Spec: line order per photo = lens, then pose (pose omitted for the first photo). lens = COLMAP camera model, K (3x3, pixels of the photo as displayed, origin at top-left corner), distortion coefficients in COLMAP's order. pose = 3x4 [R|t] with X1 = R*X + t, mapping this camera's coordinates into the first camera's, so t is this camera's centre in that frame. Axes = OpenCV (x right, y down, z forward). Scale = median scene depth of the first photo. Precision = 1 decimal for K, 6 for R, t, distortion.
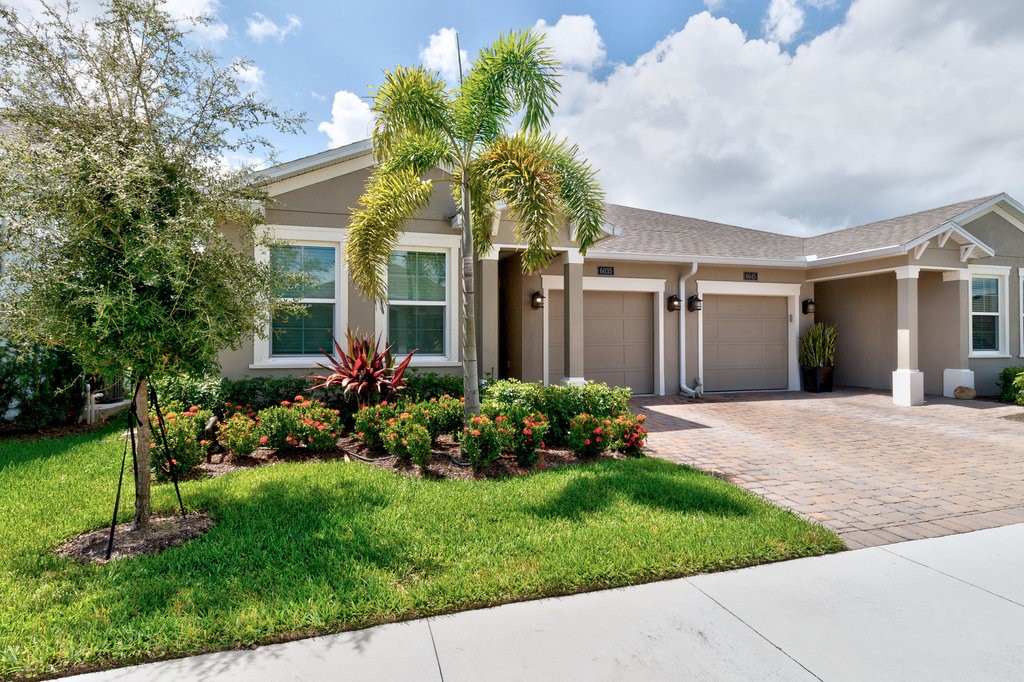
lens RADIAL K [[557.9, 0, 512.0], [0, 557.9, 341.0], [0, 0, 1]] dist [0.001309, 0.000462]
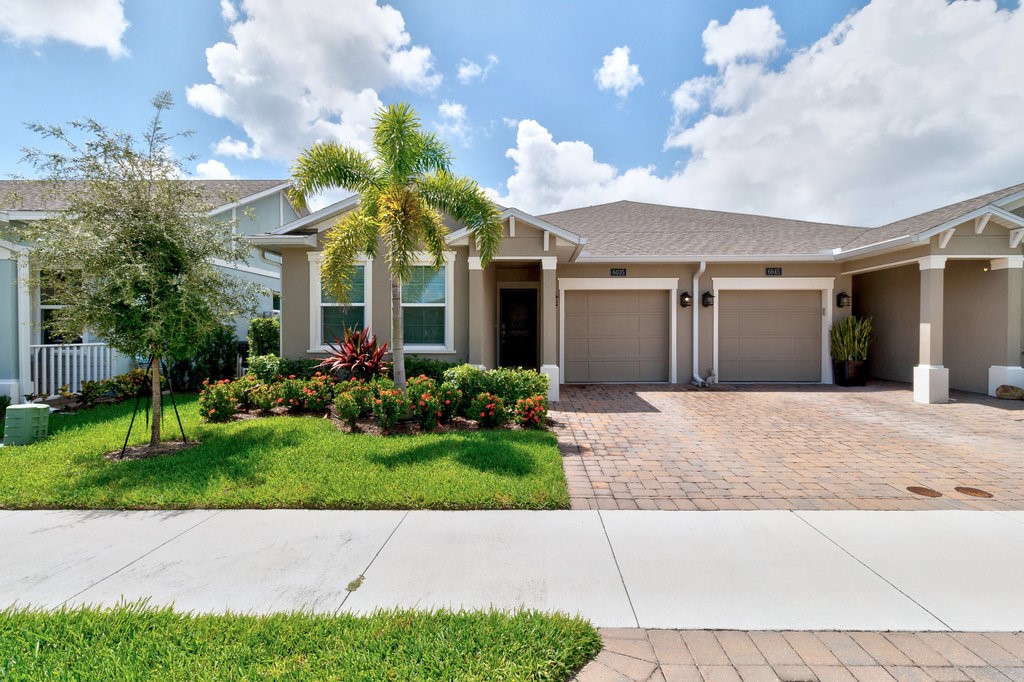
lens RADIAL K [[491.1, 0, 520.9], [0, 491.1, 339.1], [0, 0, 1]] dist [0.004311, 0.000293]
pose [[0.947065, 0.007427, -0.320955, 0.296755], [-0.002106, 0.999855, 0.016921, -0.005580], [0.321034, -0.015350, 0.946943, -0.015799]]
